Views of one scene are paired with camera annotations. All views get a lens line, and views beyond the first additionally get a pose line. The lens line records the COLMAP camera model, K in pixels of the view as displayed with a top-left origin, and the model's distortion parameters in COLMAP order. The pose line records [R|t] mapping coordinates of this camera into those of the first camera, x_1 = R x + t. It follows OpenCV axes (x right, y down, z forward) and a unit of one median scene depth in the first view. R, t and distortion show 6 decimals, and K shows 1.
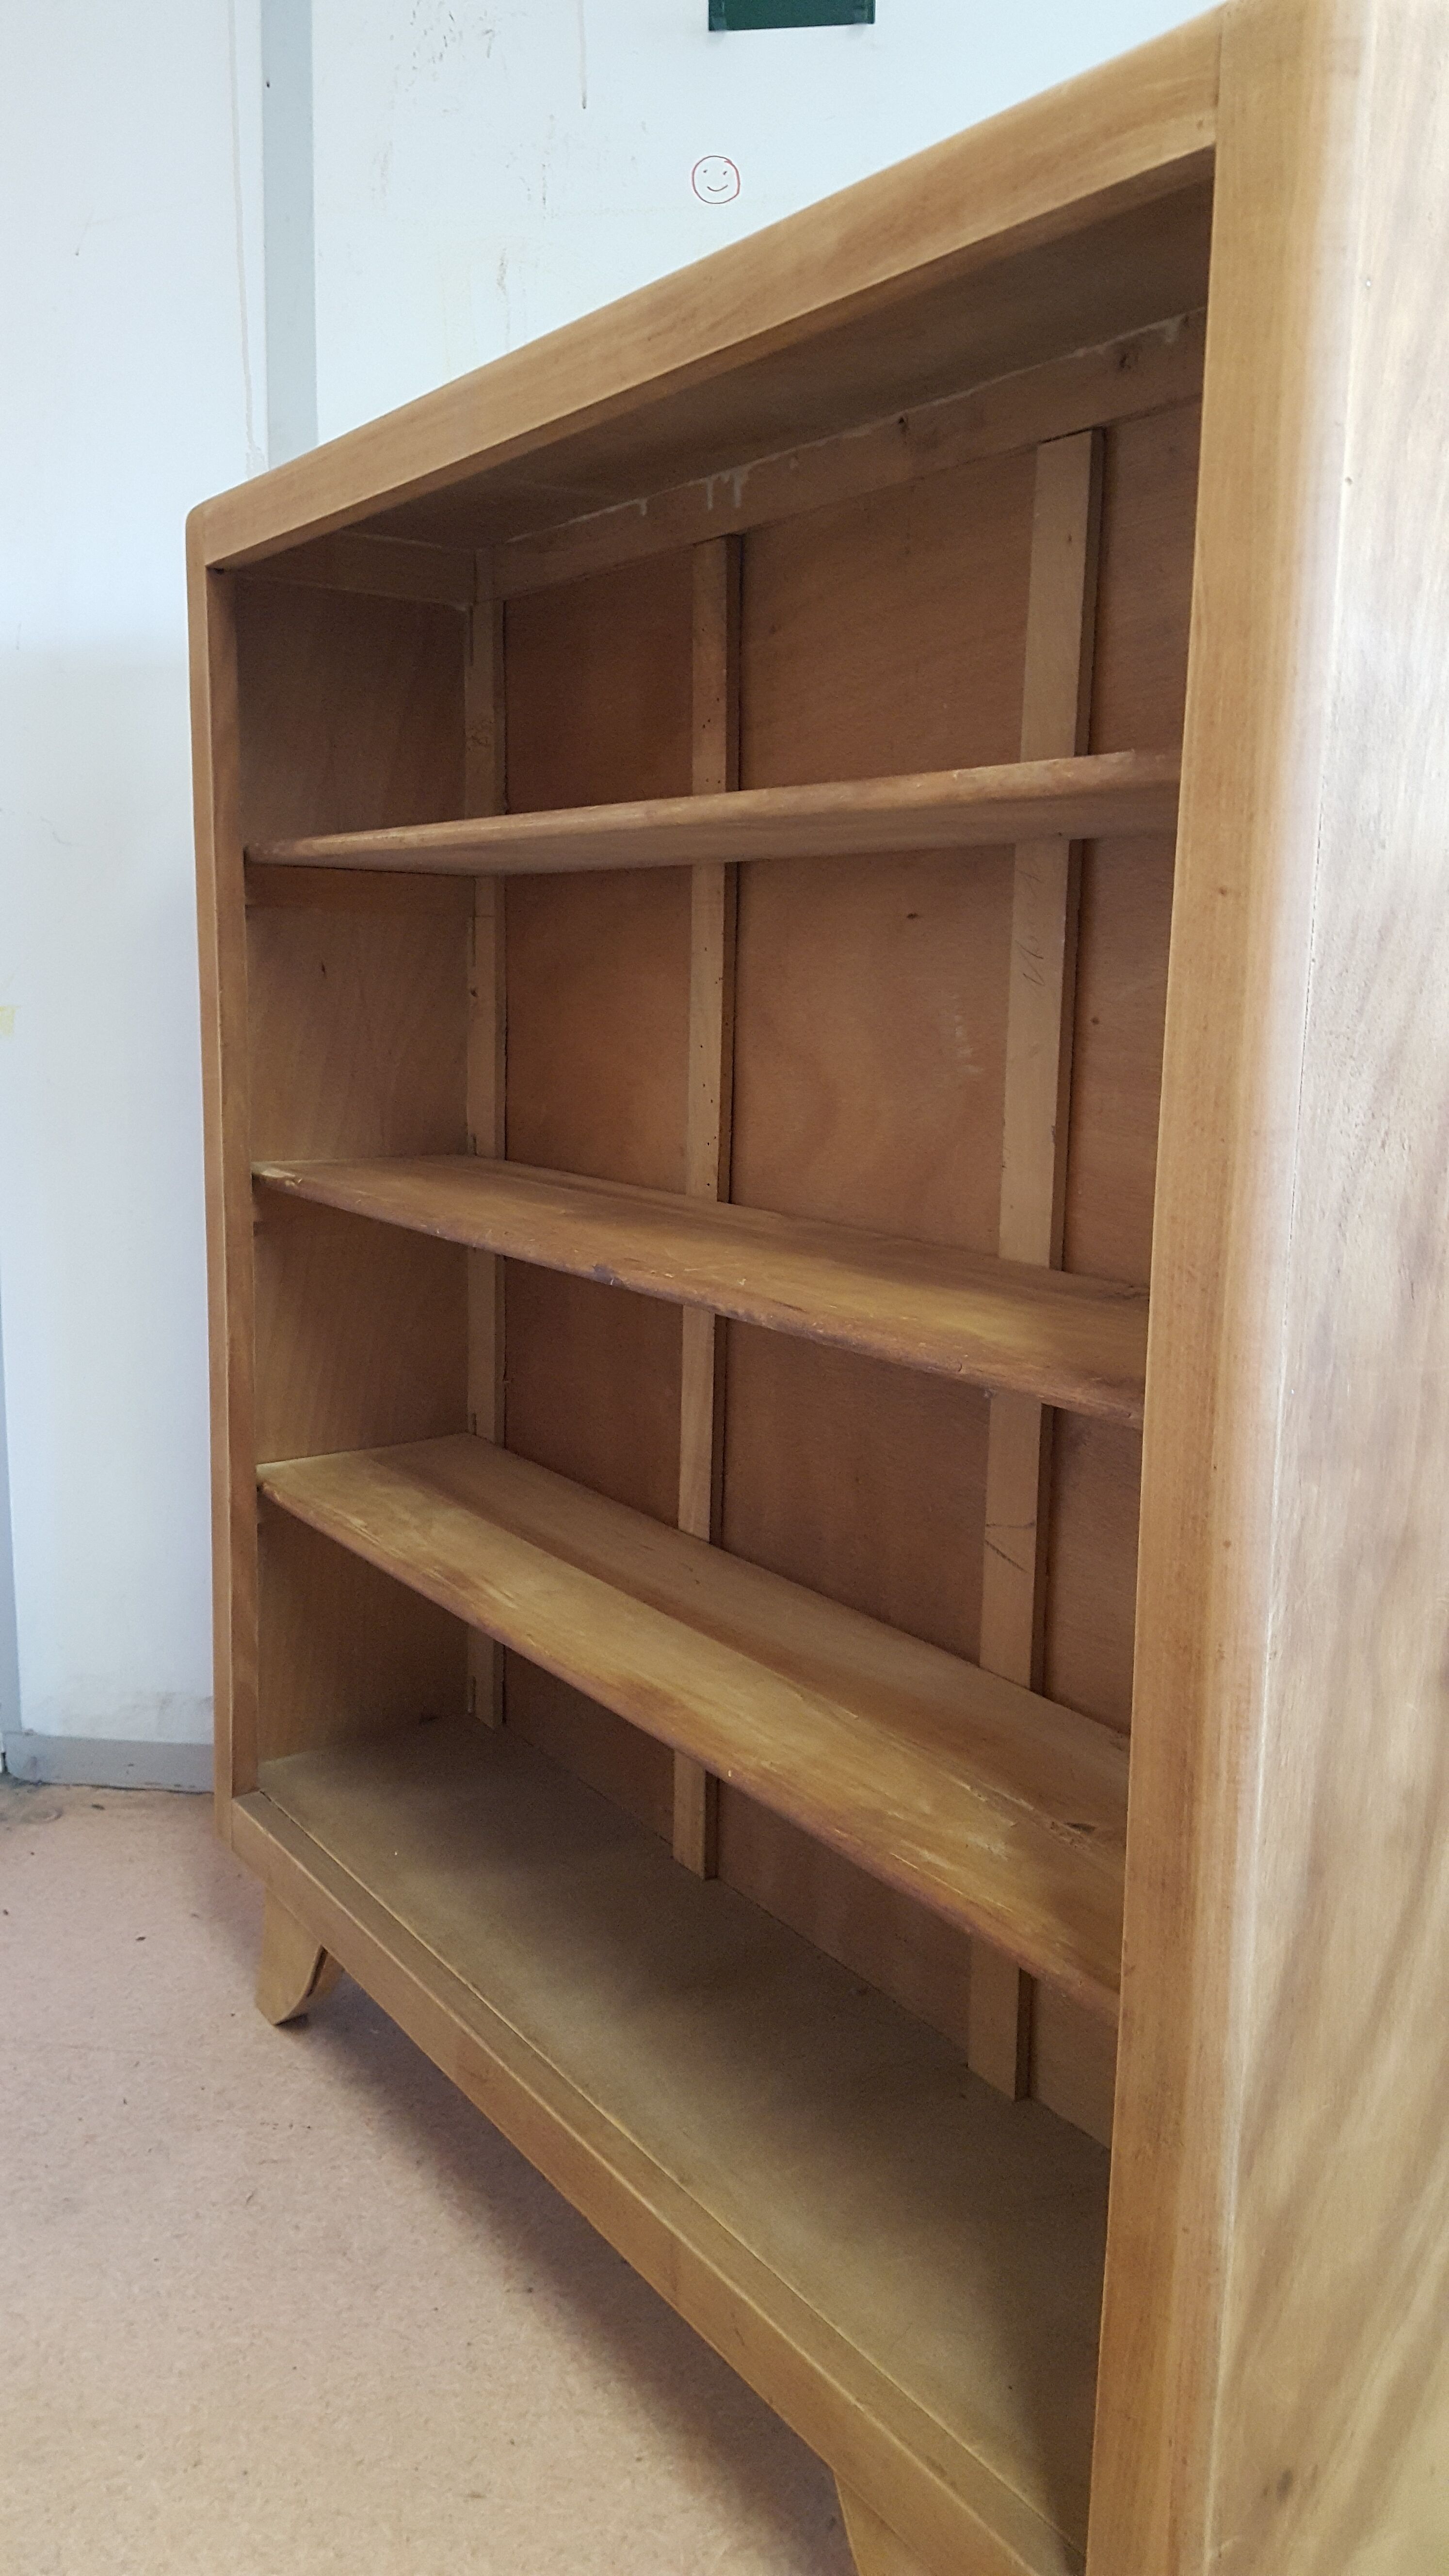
lens RADIAL K [[1930.0, 0, 673.8], [0, 1930.0, 1241.4], [0, 0, 1]] dist [0.092762, -0.158608]
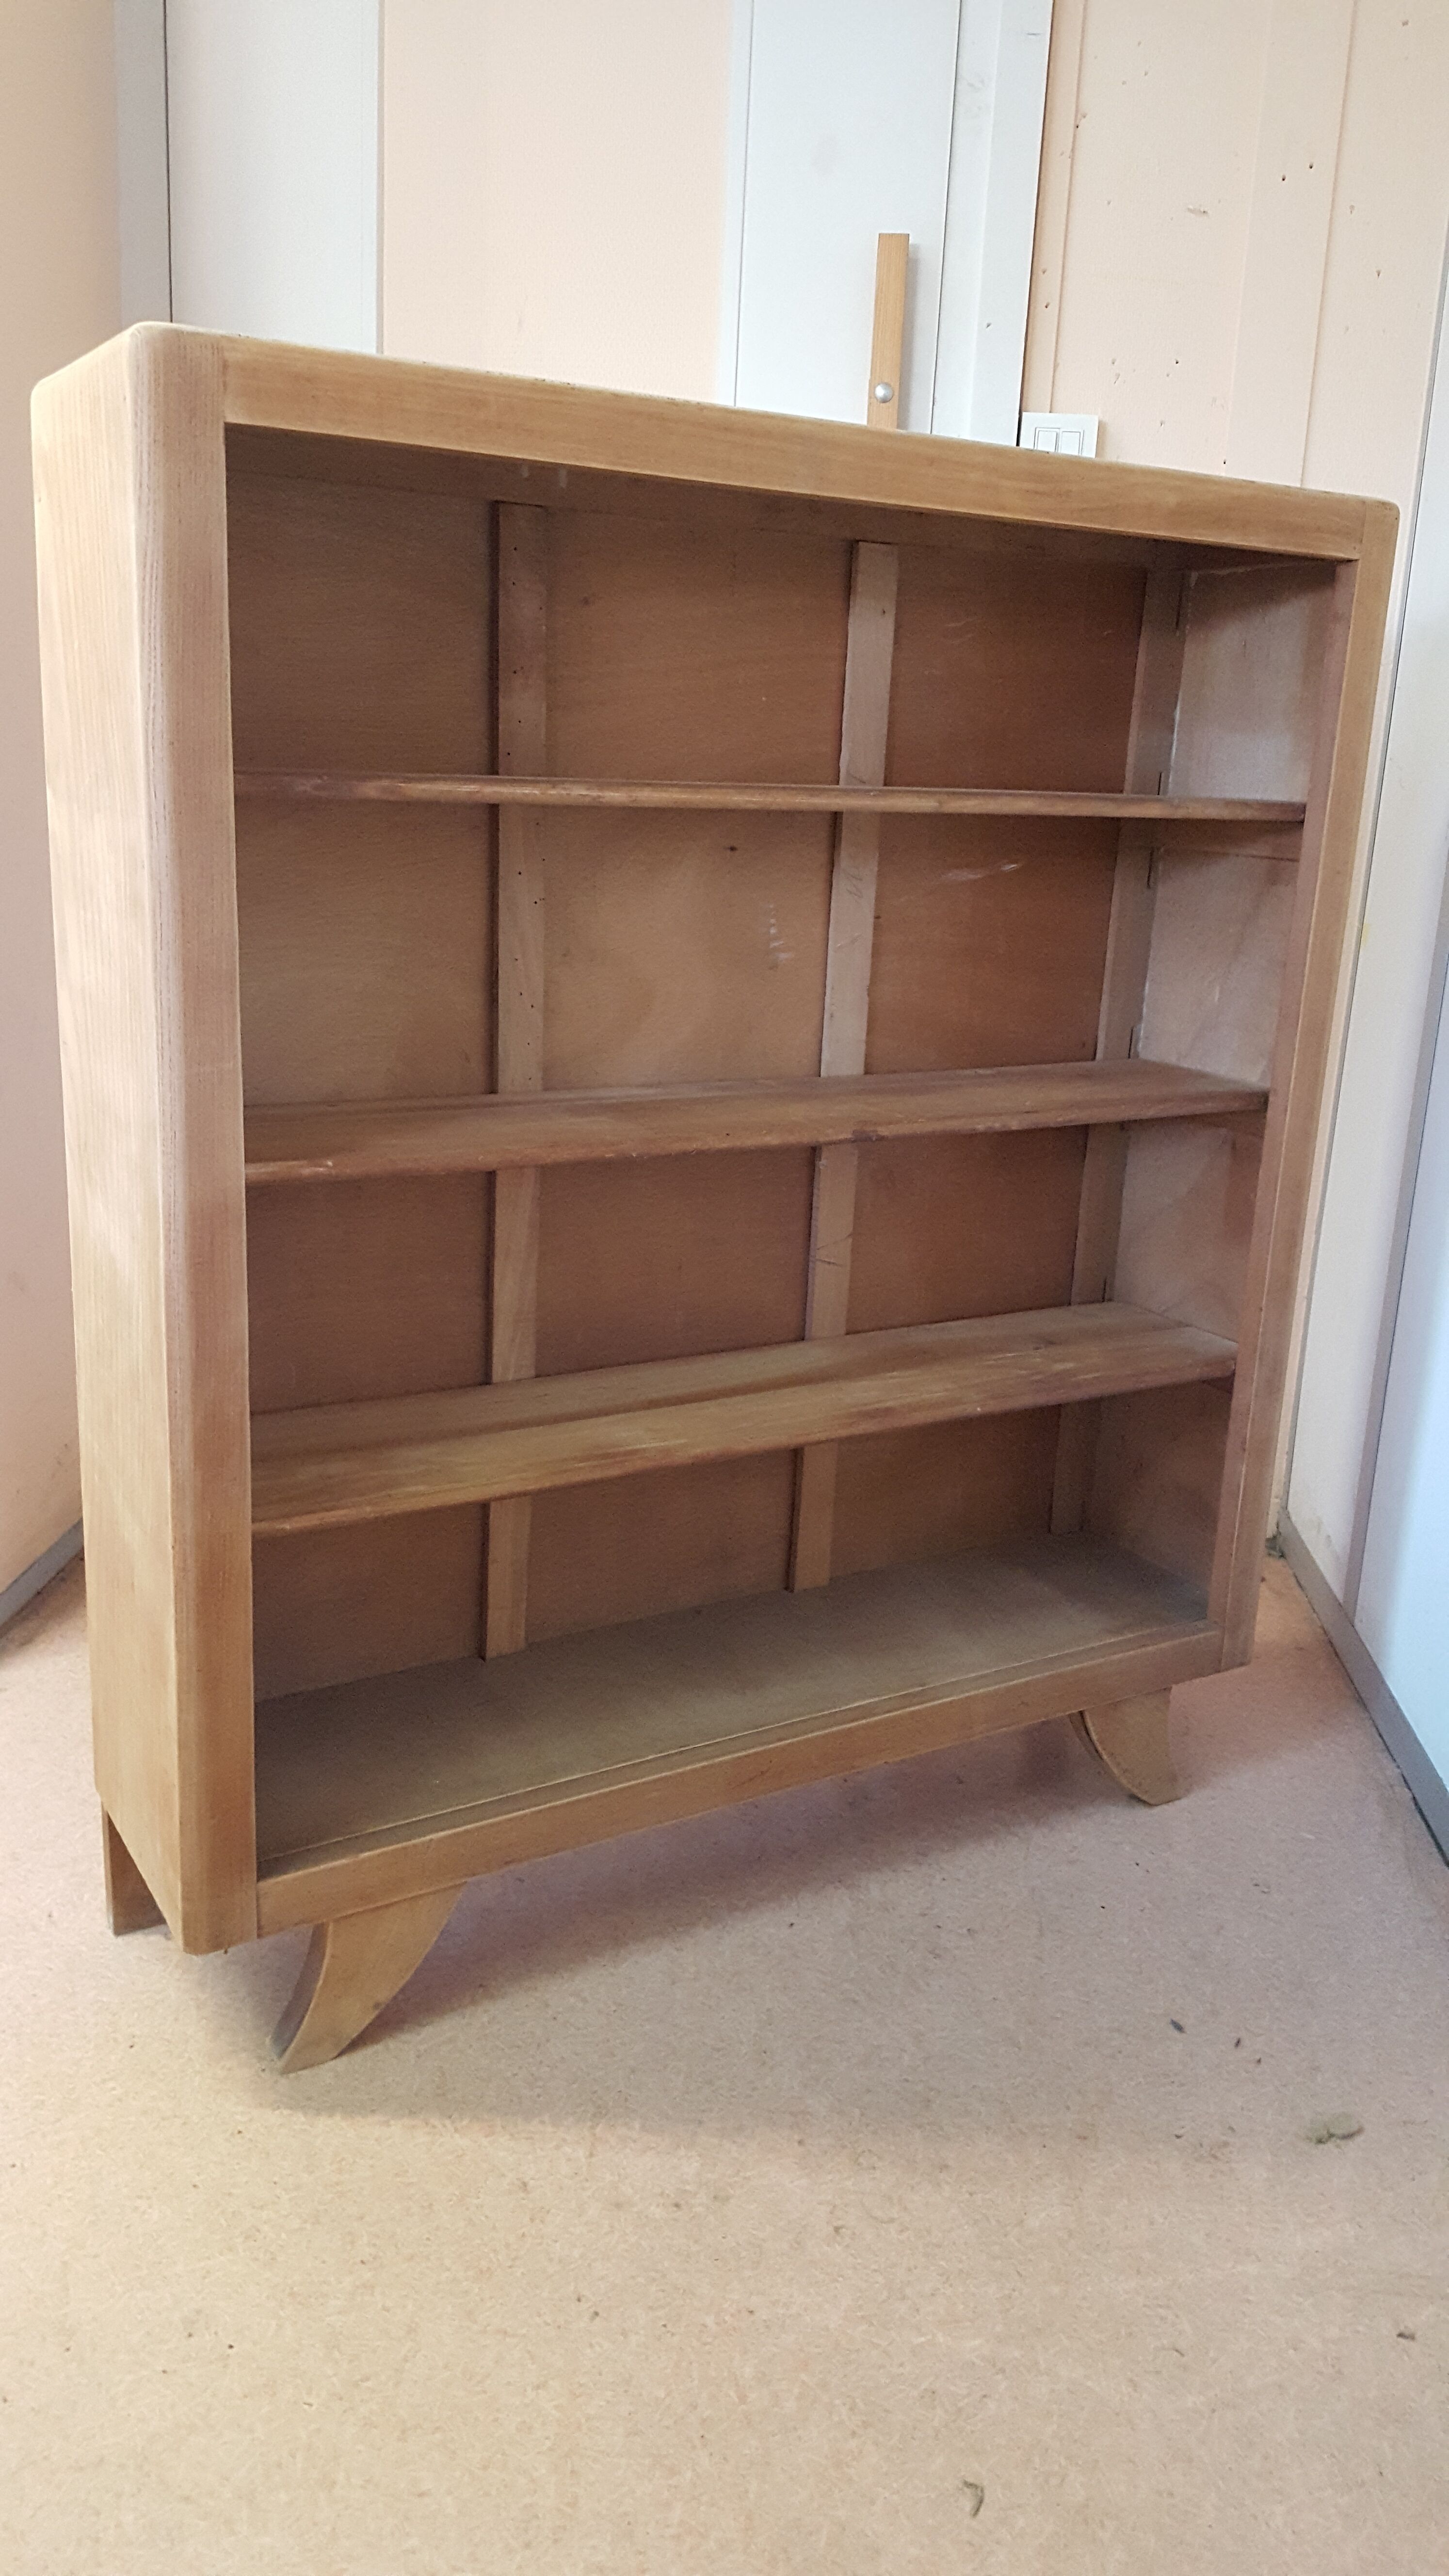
lens RADIAL K [[1963.2, 0, 686.4], [0, 1963.2, 1274.4], [0, 0, 1]] dist [0.089424, -0.133835]
pose [[0.061119, -0.273977, 0.959792, -1.446456], [0.103396, 0.958155, 0.266926, -0.281565], [-0.992761, 0.082924, 0.086889, 1.030787]]
